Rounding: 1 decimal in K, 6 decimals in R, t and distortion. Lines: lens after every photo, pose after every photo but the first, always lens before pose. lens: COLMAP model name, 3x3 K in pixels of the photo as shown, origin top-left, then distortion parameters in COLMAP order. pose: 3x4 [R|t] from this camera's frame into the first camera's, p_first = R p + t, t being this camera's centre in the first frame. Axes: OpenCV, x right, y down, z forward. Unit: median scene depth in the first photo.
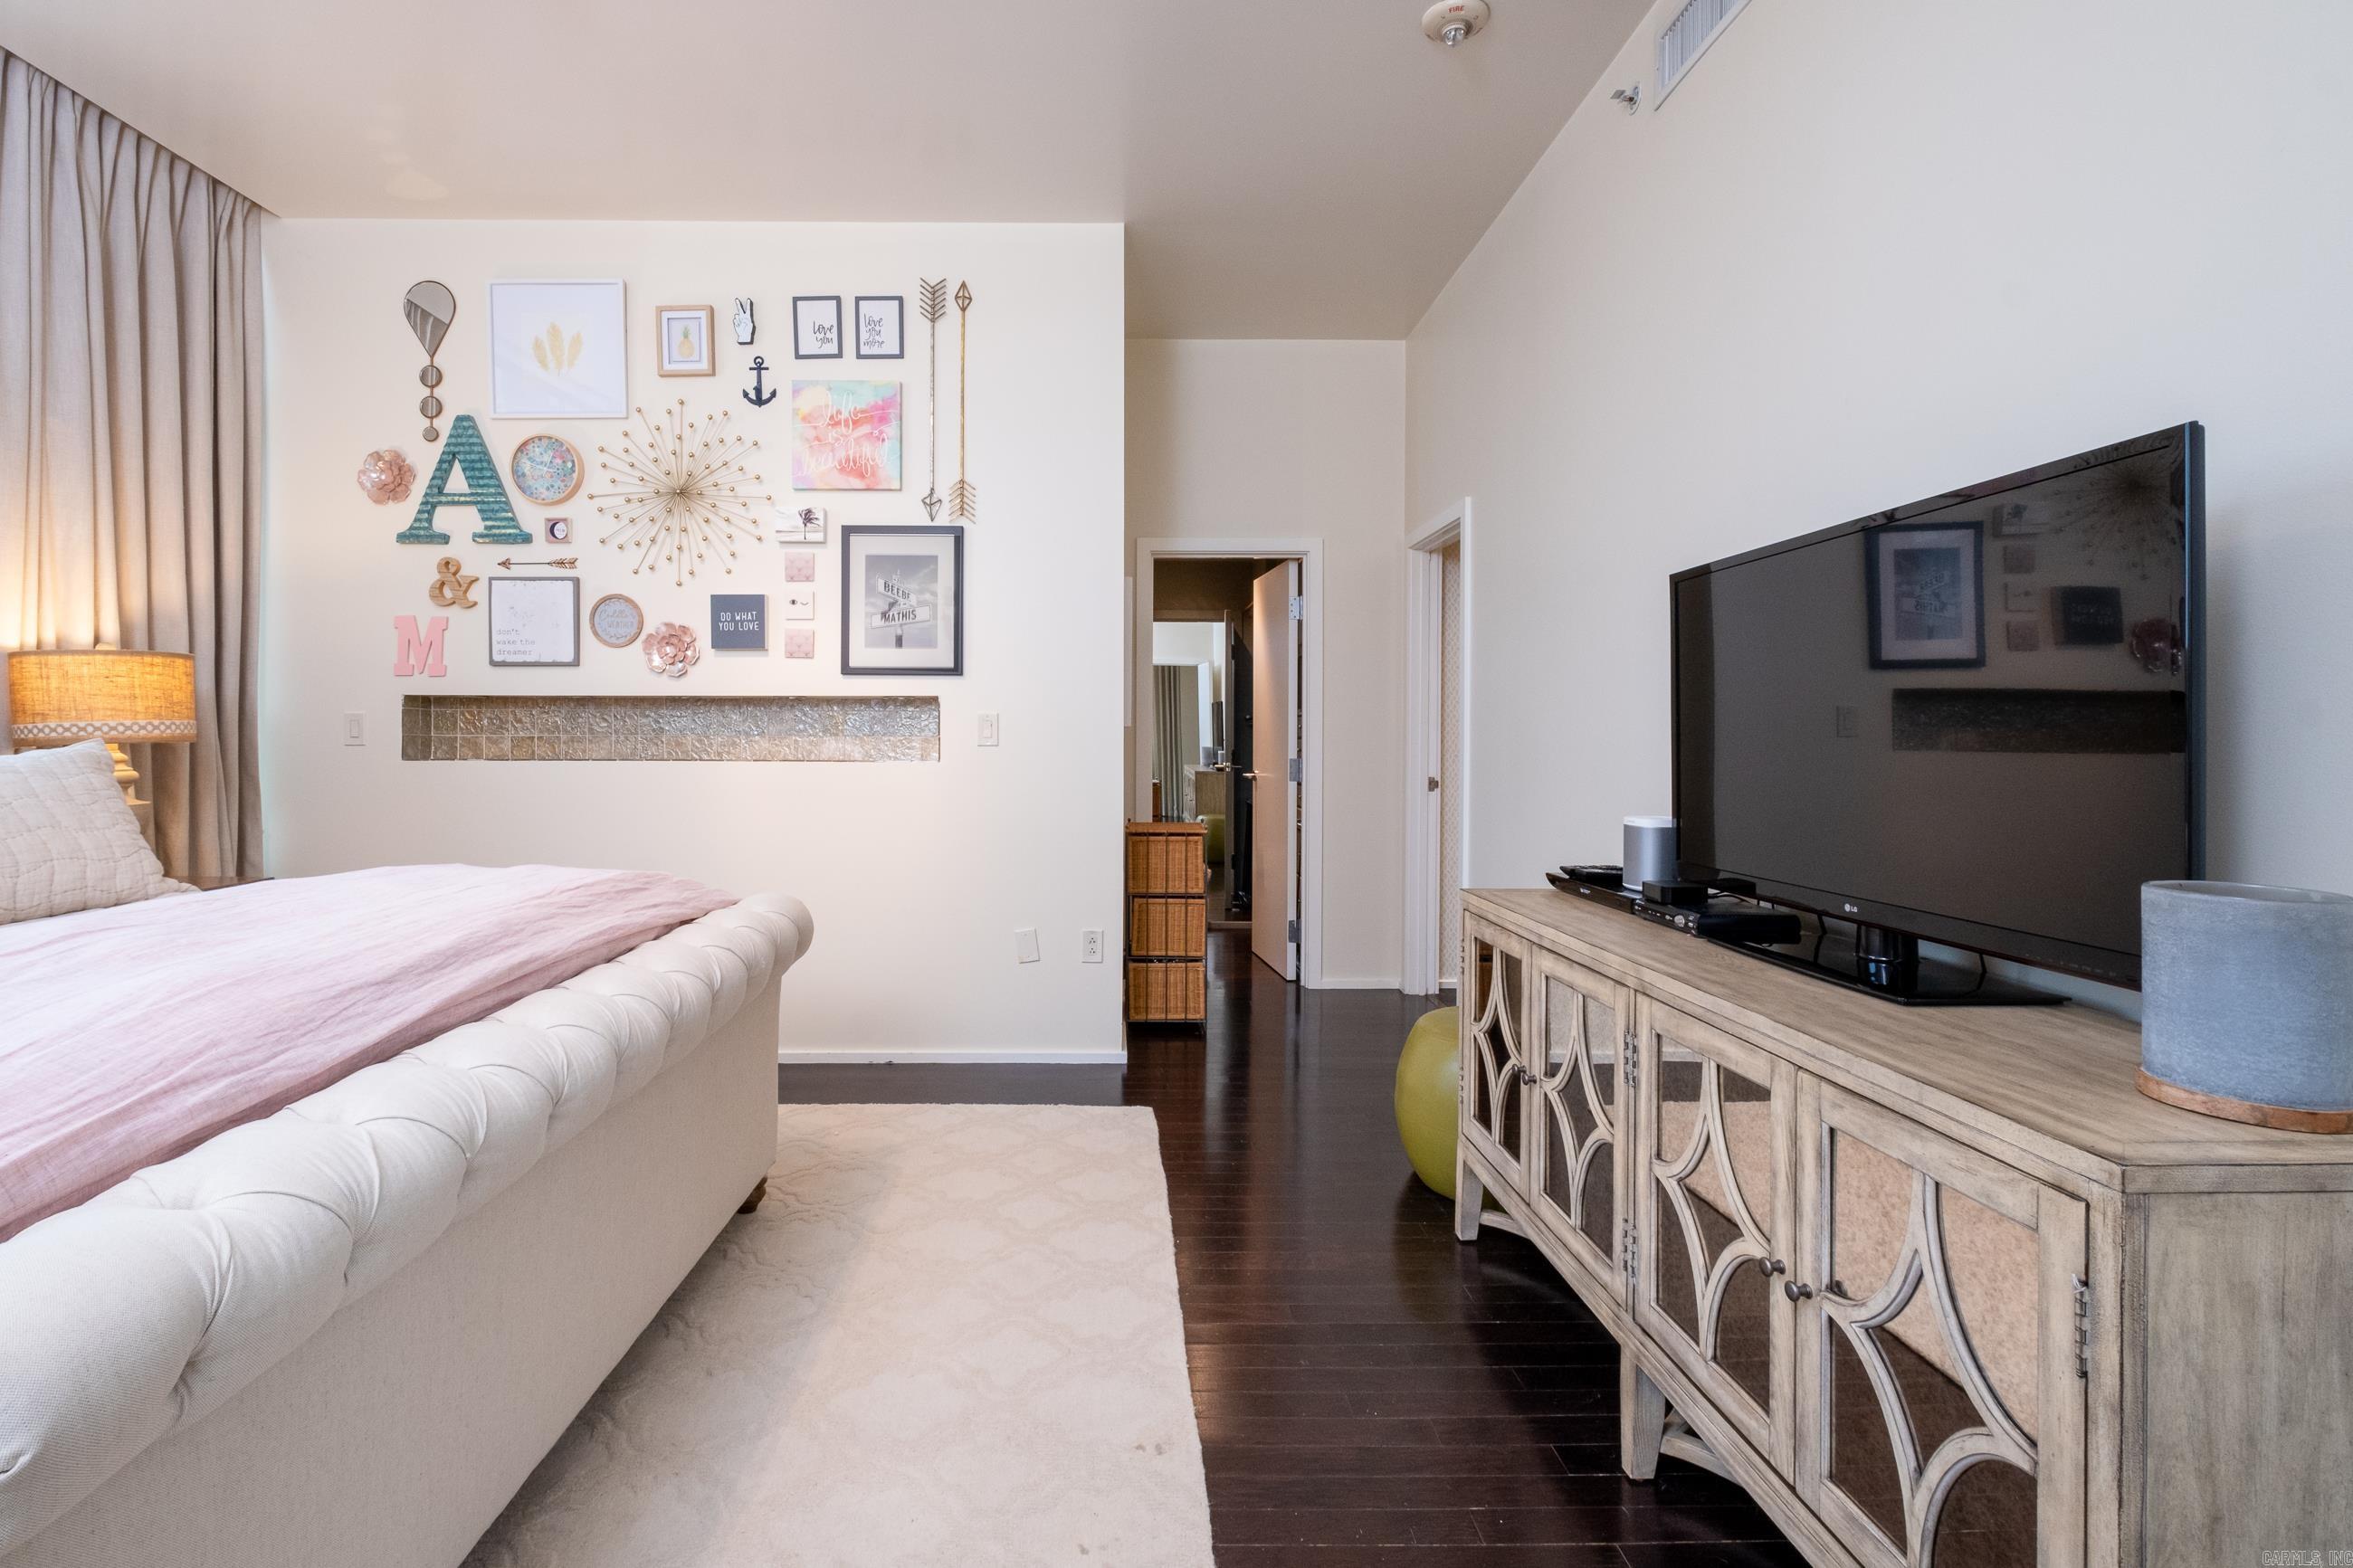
lens RADIAL K [[1075.2, 0, 1167.0], [0, 1075.2, 753.4], [0, 0, 1]] dist [-0.001346, -0.000156]
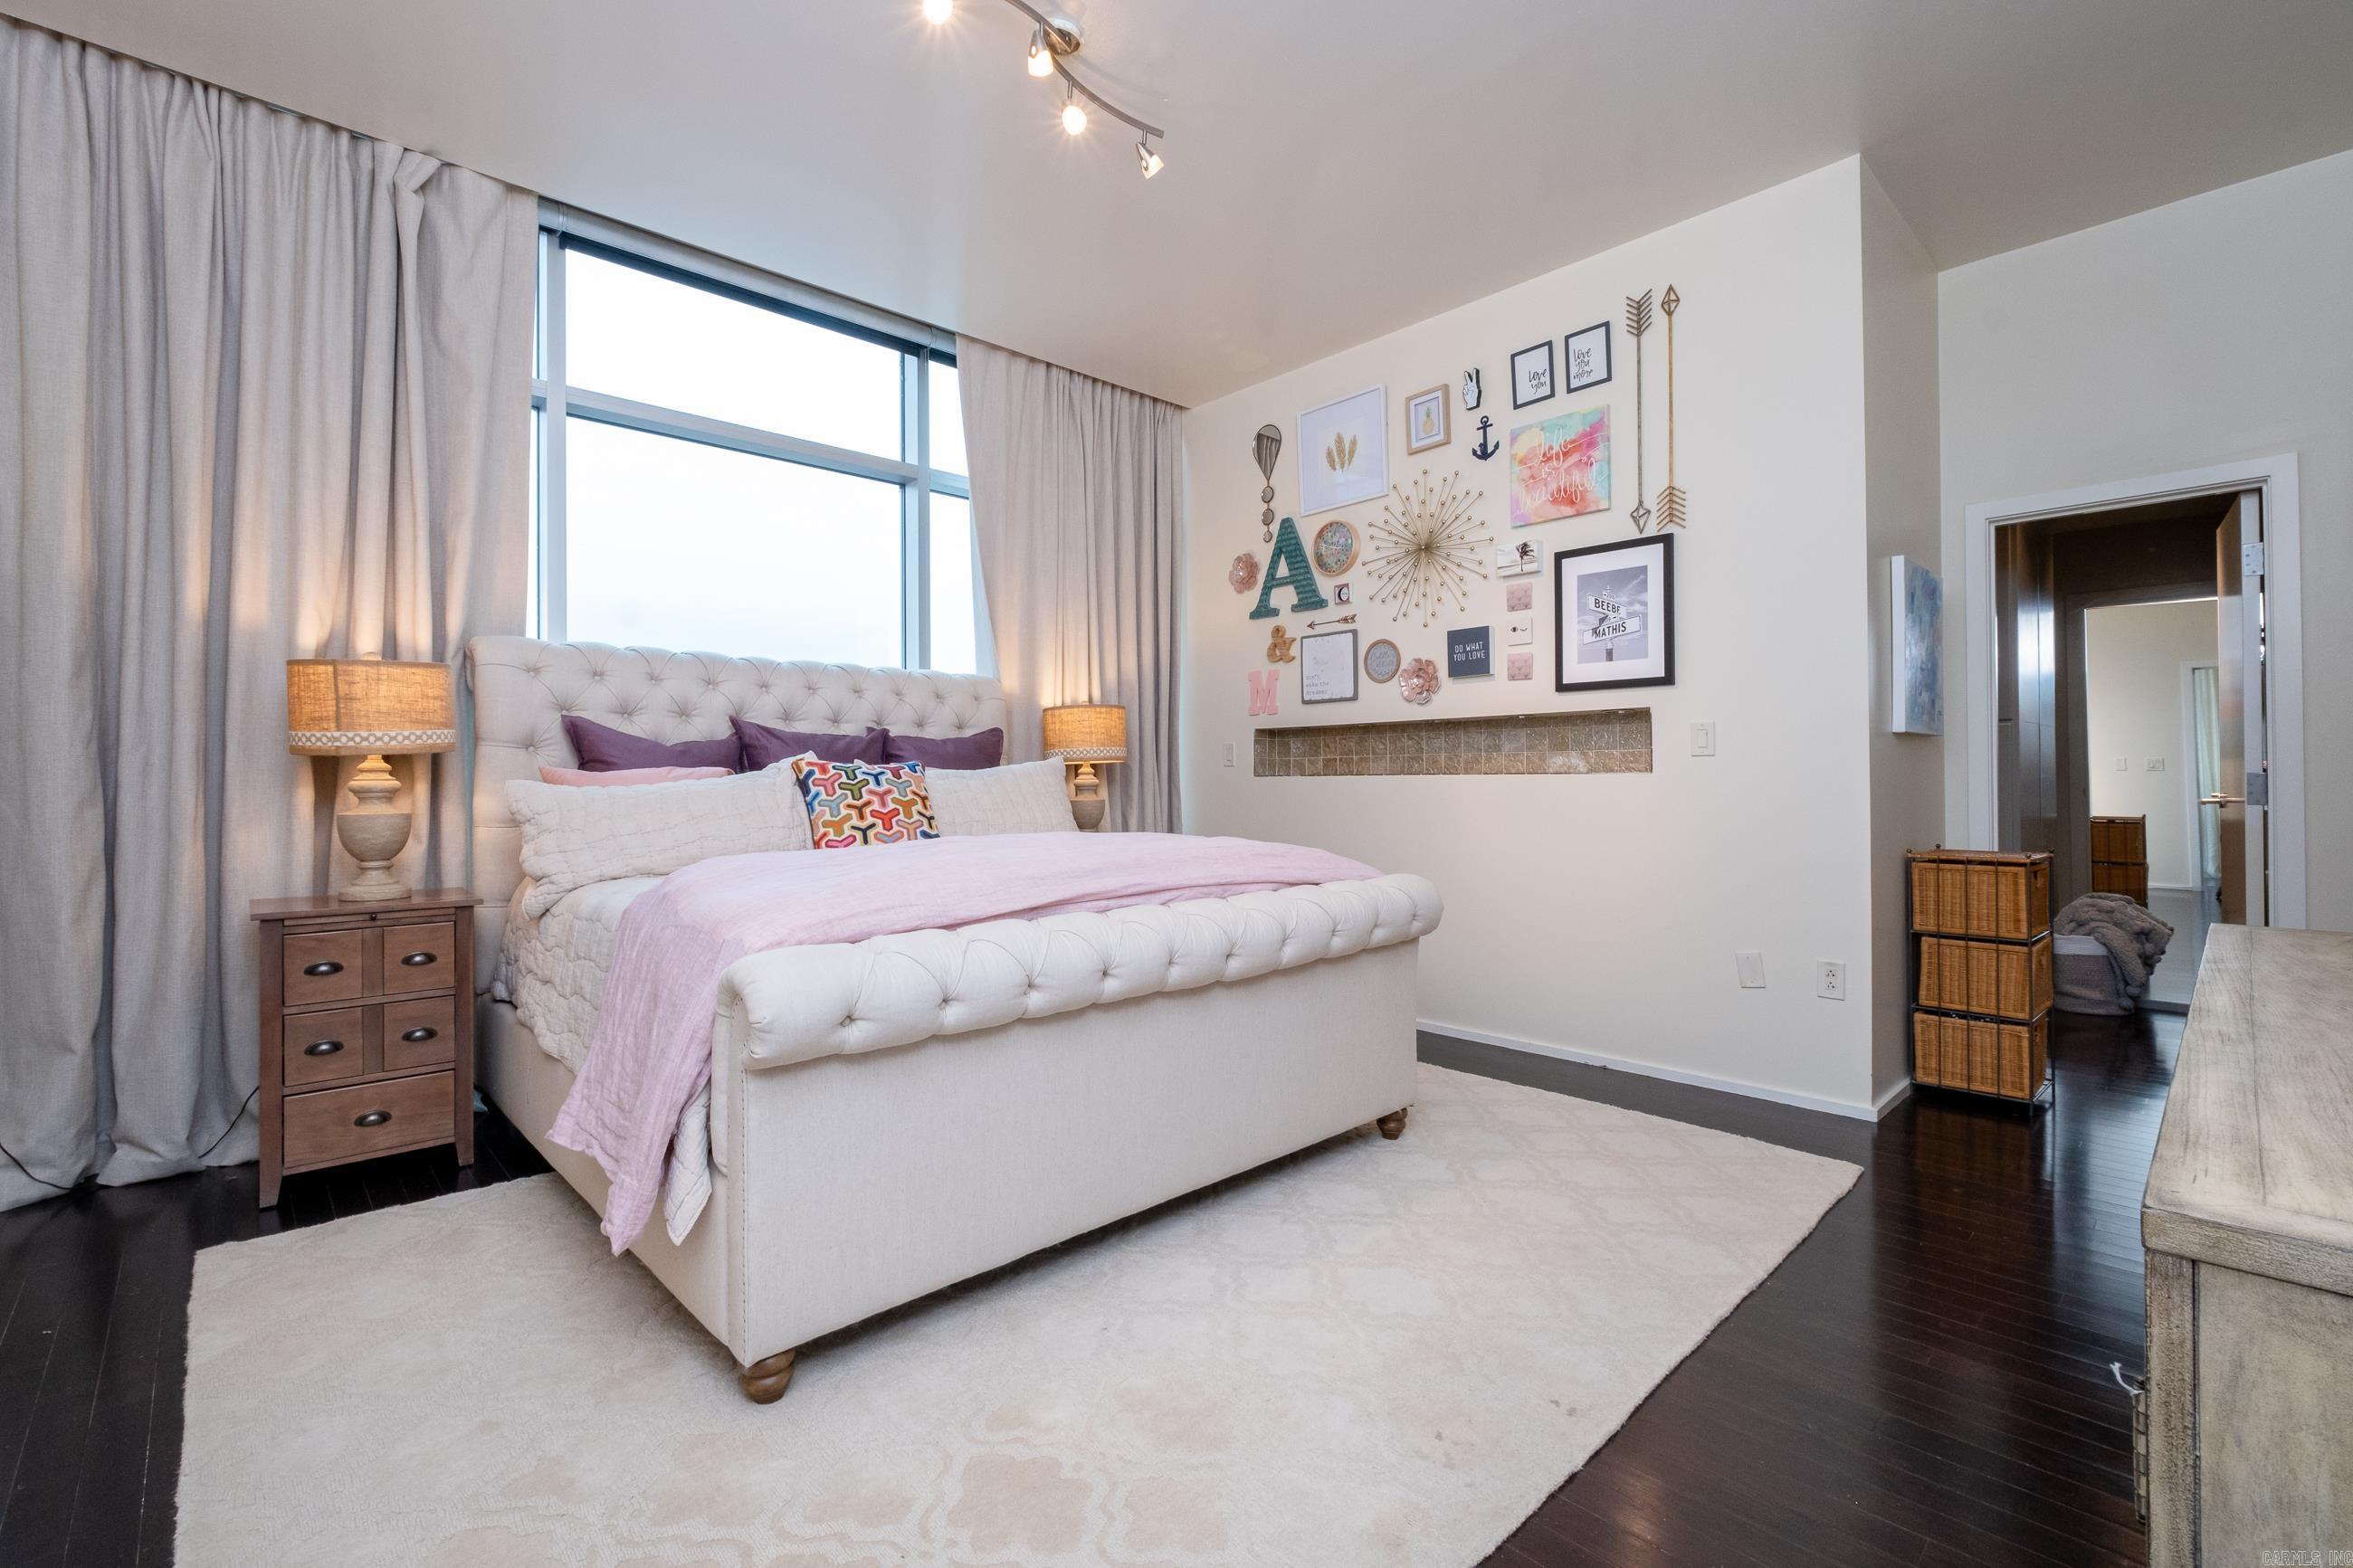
lens RADIAL K [[1057.8, 0, 1181.4], [0, 1057.8, 782.8], [0, 0, 1]] dist [-0.003472, -0.000048]
pose [[0.667077, -0.007082, -0.744955, 0.233804], [-0.002033, 0.999934, -0.011327, 0.029803], [0.744986, 0.009070, 0.667018, 0.023971]]
